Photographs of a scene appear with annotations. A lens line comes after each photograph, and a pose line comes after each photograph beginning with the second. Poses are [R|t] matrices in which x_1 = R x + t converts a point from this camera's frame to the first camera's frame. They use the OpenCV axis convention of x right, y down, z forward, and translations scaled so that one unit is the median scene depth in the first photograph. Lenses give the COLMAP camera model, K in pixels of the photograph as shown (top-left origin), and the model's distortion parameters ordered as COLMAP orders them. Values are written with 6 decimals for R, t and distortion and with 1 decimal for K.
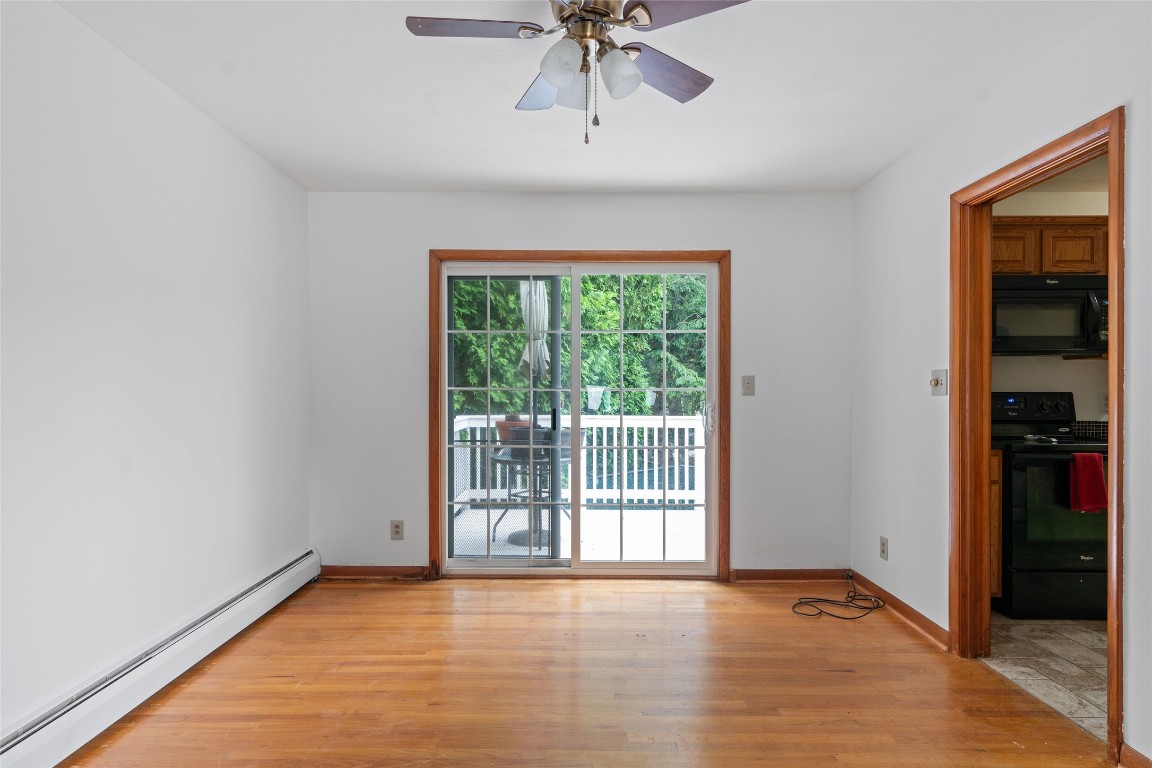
lens RADIAL K [[642.2, 0, 575.8], [0, 642.2, 390.6], [0, 0, 1]] dist [0.000919, -0.000074]
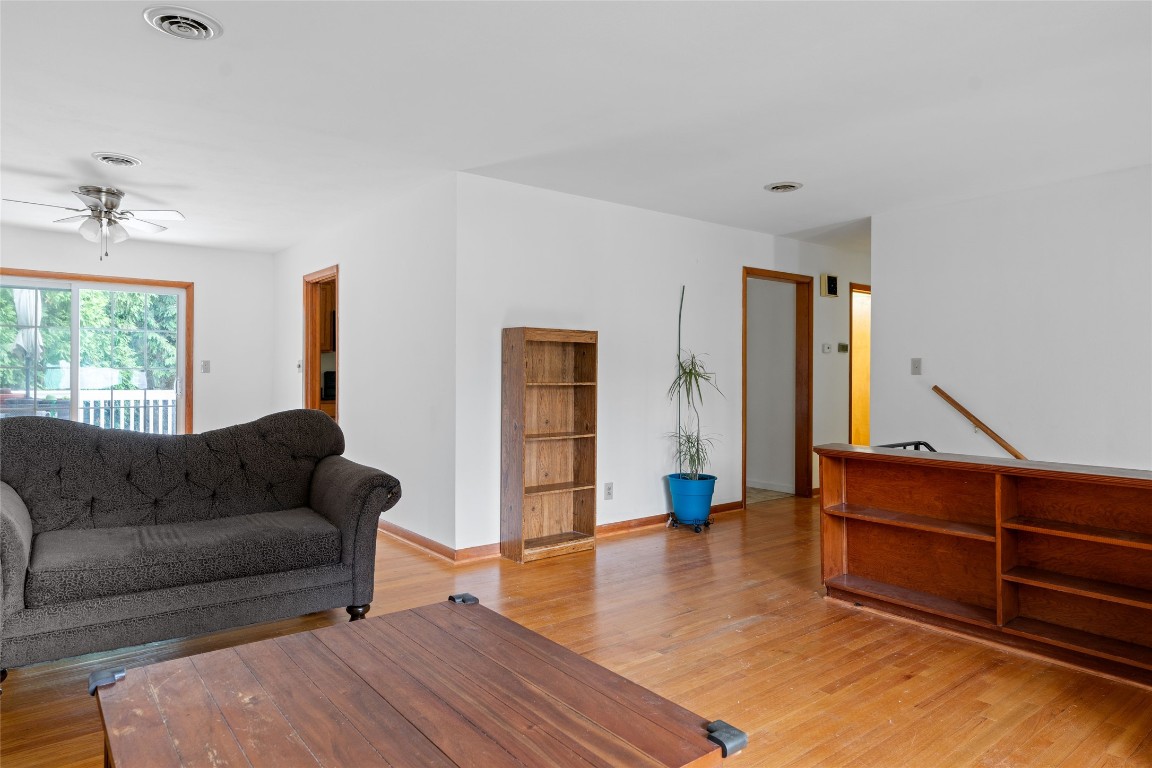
lens RADIAL K [[702.2, 0, 562.2], [0, 702.2, 374.3], [0, 0, 1]] dist [-0.009244, 0.007032]
pose [[0.791532, 0.003147, 0.611120, -0.060421], [-0.005418, 0.999984, 0.001867, 0.001562], [-0.611104, -0.004789, 0.791536, -0.578400]]
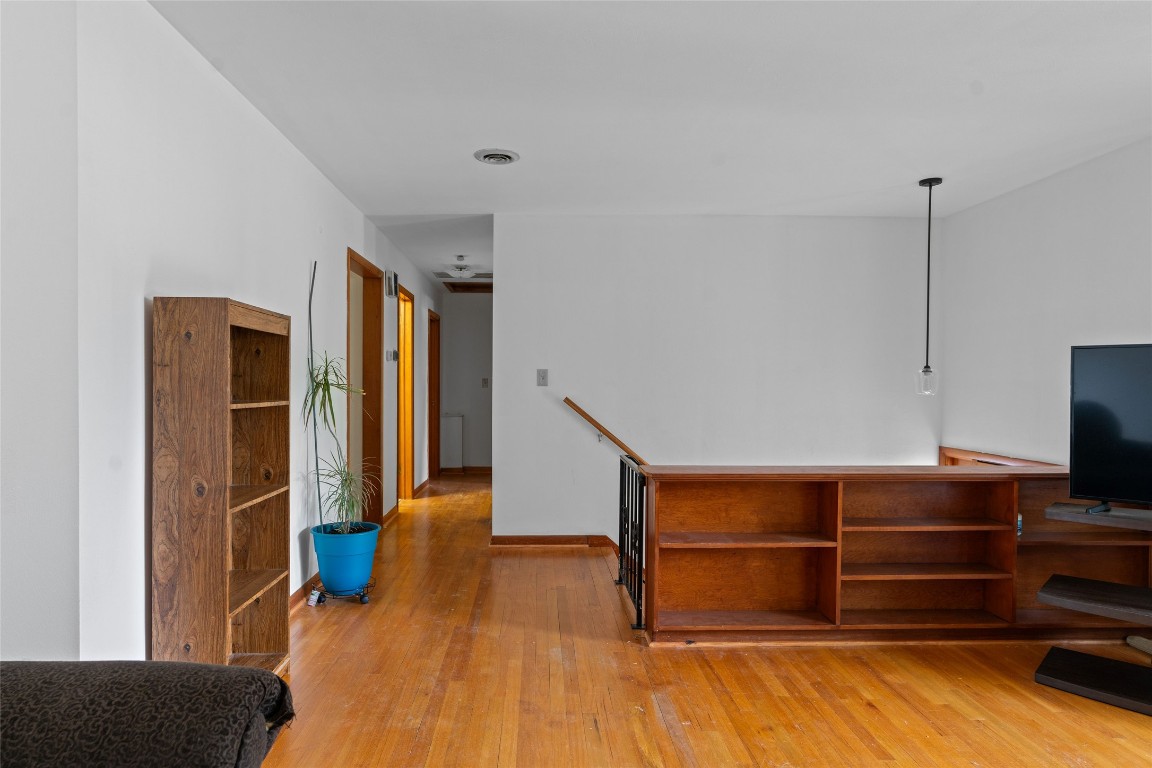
lens RADIAL K [[702.2, 0, 552.4], [0, 702.2, 399.4], [0, 0, 1]] dist [-0.009244, 0.007032]
pose [[-0.016336, -0.018879, 0.999688, -0.033512], [-0.005192, 0.999810, 0.018797, 0.001379], [-0.999853, -0.004883, -0.016431, -0.198885]]
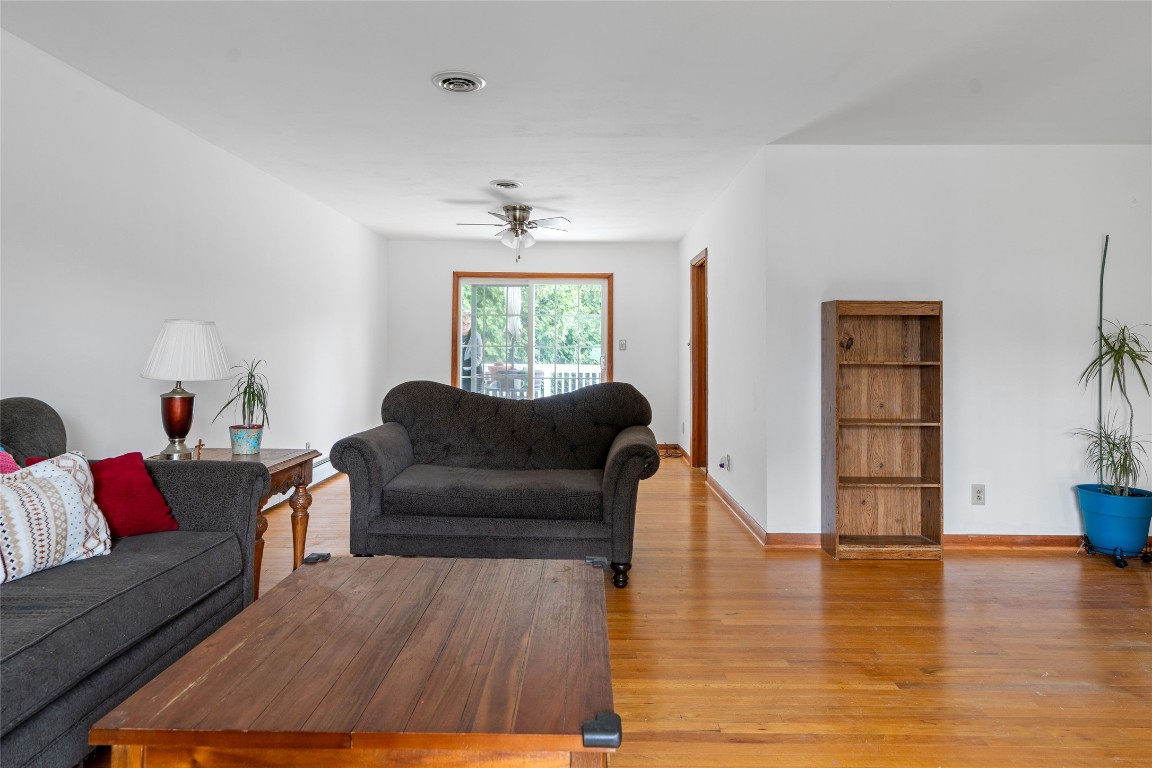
lens RADIAL K [[702.2, 0, 565.1], [0, 702.2, 340.3], [0, 0, 1]] dist [-0.009244, 0.007032]
pose [[0.999704, 0.005121, -0.023783, 0.091843], [-0.005406, 0.999914, -0.011961, 0.001591], [0.023720, 0.012087, 0.999646, -0.640308]]
